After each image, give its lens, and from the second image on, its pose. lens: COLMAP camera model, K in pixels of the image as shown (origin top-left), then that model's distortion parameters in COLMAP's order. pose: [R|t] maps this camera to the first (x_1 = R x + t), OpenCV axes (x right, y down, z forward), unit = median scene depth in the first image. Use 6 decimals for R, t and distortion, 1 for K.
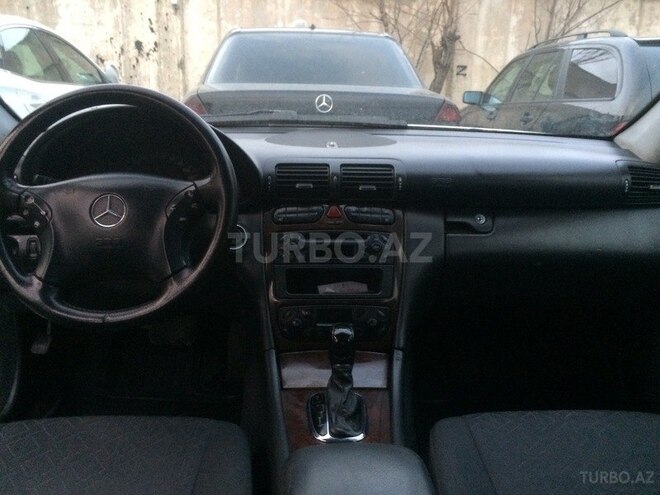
lens RADIAL K [[555.0, 0, 334.1], [0, 555.0, 248.4], [0, 0, 1]] dist [0.003925, -0.014626]
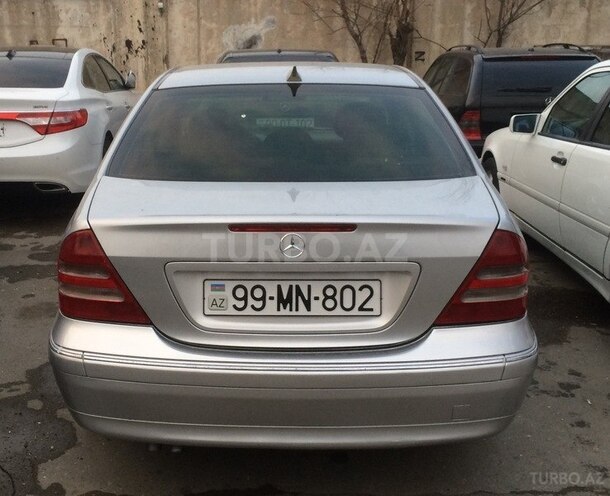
lens RADIAL K [[775.8, 0, 302.4], [0, 775.8, 246.3], [0, 0, 1]] dist [0.054724, 0.000000]
pose [[0.999438, -0.020520, -0.026502, 0.035182], [0.019675, 0.999301, -0.031784, 0.102845], [0.027136, 0.031244, 0.999143, -0.560549]]
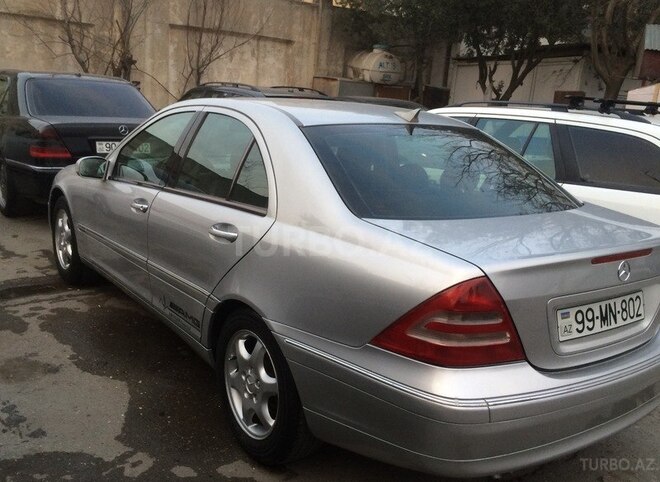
lens RADIAL K [[614.7, 0, 326.2], [0, 614.7, 237.5], [0, 0, 1]] dist [0.055426, 0.000000]
pose [[0.828102, -0.100115, 0.551565, -0.242165], [0.112669, 0.993570, 0.011187, 0.059712], [-0.549138, 0.052880, 0.834057, -0.423457]]
